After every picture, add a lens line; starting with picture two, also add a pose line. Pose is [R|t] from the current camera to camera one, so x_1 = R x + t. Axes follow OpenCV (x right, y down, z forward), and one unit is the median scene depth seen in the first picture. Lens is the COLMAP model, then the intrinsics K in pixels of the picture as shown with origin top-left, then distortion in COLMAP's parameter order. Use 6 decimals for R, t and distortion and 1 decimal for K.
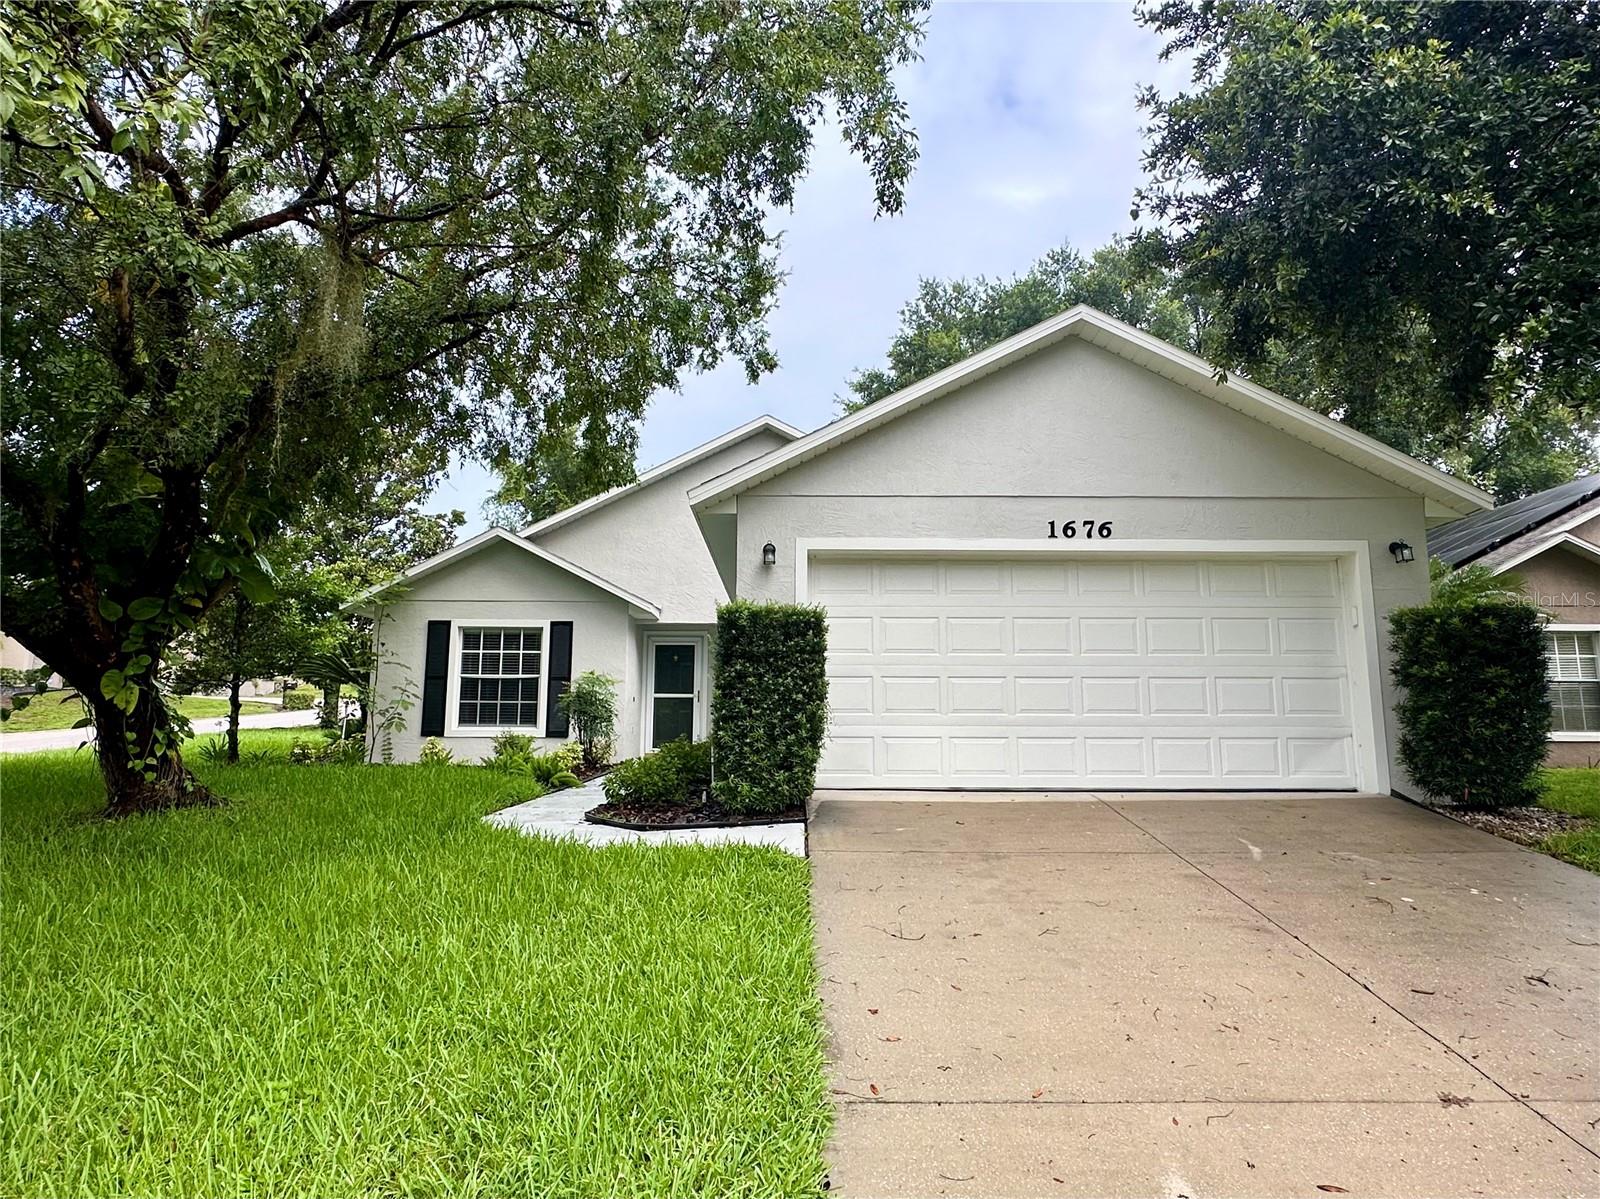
lens RADIAL K [[907.0, 0, 800.0], [0, 907.0, 599.5], [0, 0, 1]] dist [-0.002212, -0.000313]
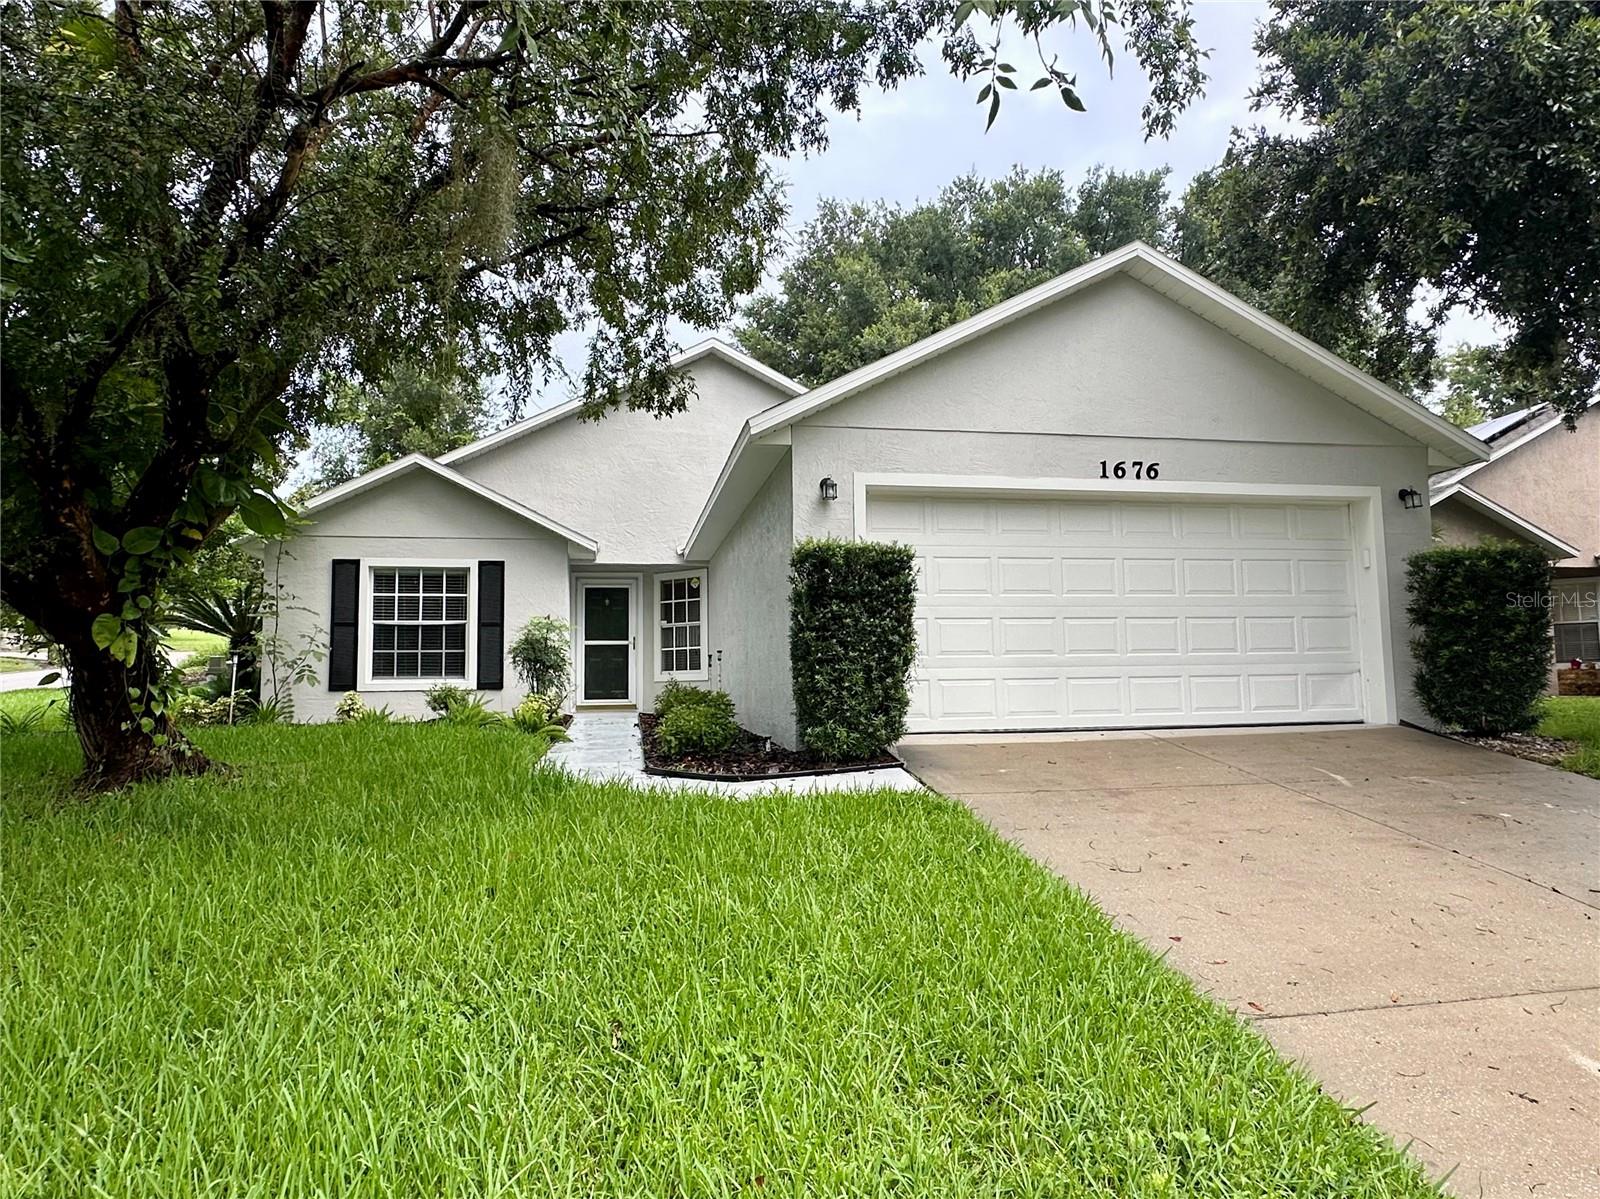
lens RADIAL K [[961.9, 0, 800.0], [0, 961.9, 599.5], [0, 0, 1]] dist [-0.002893, 0.000736]
pose [[0.983439, -0.001941, 0.181231, -0.241568], [-0.008946, 0.998204, 0.059232, 0.005510], [-0.181021, -0.059873, 0.981655, 0.016264]]
